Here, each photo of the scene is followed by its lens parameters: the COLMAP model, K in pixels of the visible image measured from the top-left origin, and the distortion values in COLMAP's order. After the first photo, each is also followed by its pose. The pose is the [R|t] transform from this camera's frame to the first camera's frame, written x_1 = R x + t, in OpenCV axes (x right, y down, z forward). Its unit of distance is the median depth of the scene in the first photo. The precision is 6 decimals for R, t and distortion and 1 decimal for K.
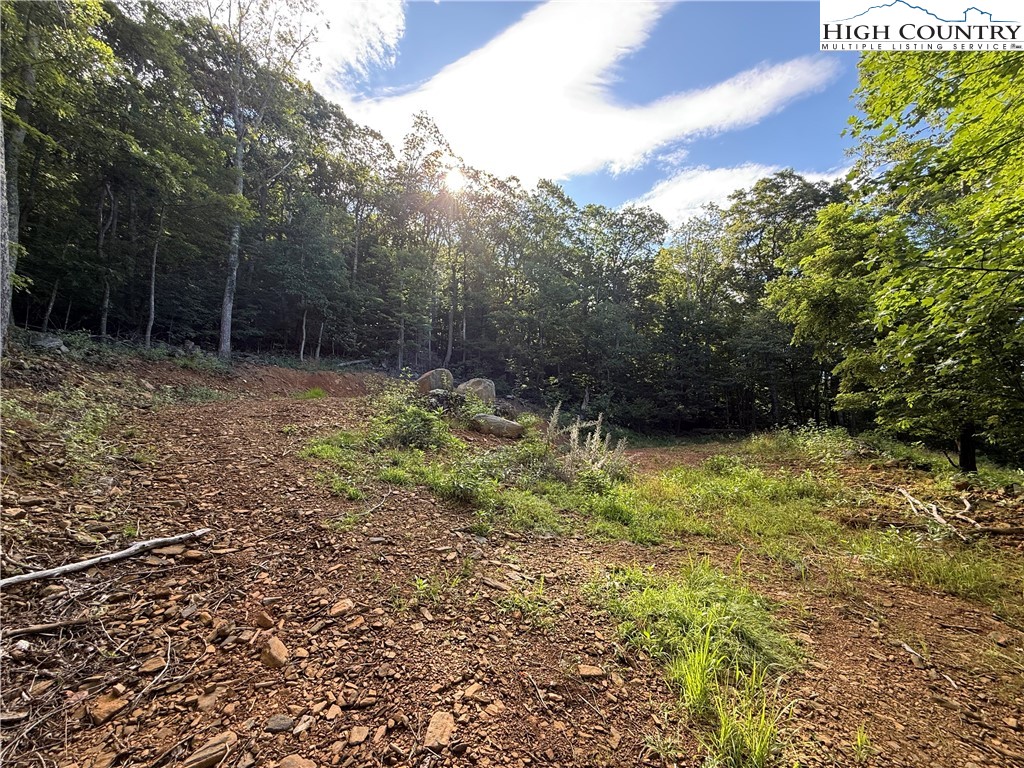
lens RADIAL K [[406.4, 0, 510.1], [0, 406.4, 384.1], [0, 0, 1]] dist [-0.000418, -0.000053]
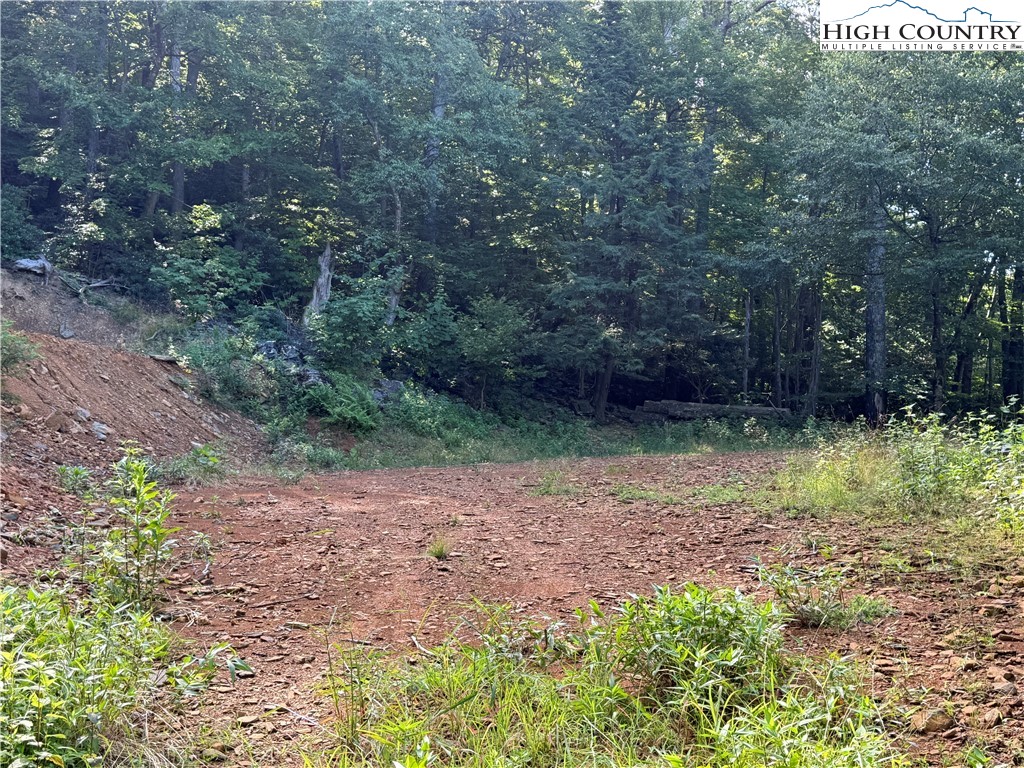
lens RADIAL K [[1232.1, 0, 514.6], [0, 1232.1, 383.1], [0, 0, 1]] dist [0.126831, 0.000000]
pose [[0.953276, 0.031742, 0.300430, 0.057956], [-0.063813, 0.993183, 0.097546, 0.007014], [-0.295285, -0.112160, 0.948803, 0.104484]]
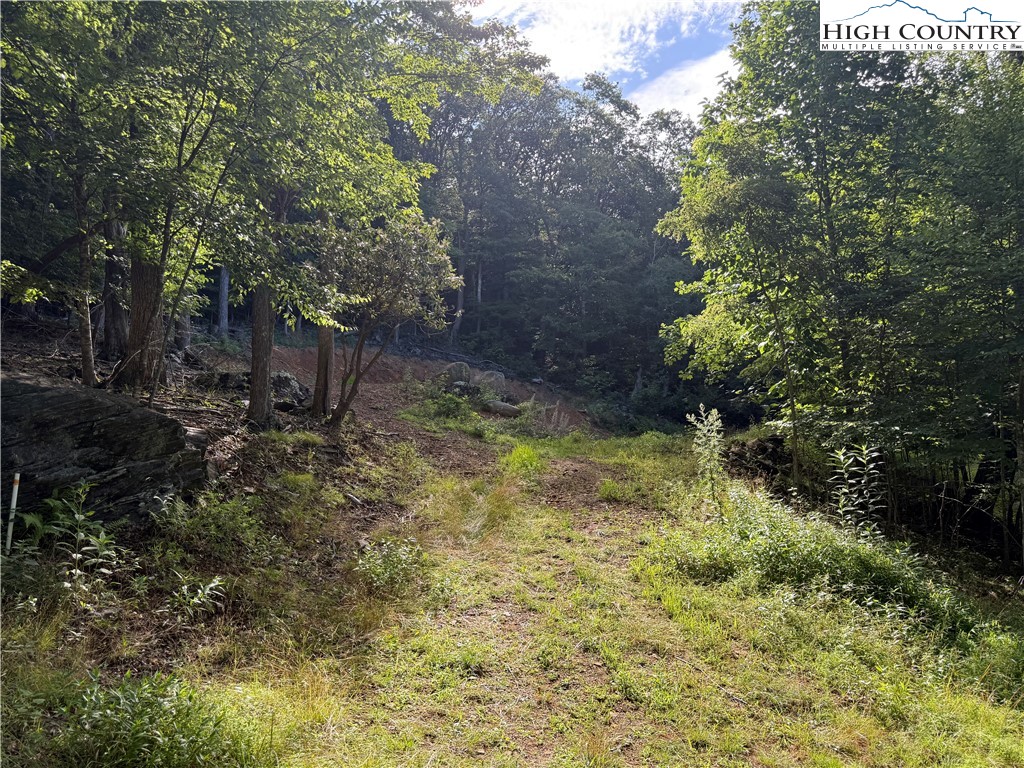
lens RADIAL K [[718.0, 0, 511.2], [0, 718.0, 386.8], [0, 0, 1]] dist [0.003574, 0.000205]
pose [[0.997735, 0.015737, -0.065401, 0.041113], [-0.012547, 0.998725, 0.048901, -0.024535], [0.066087, -0.047969, 0.996660, -0.380078]]
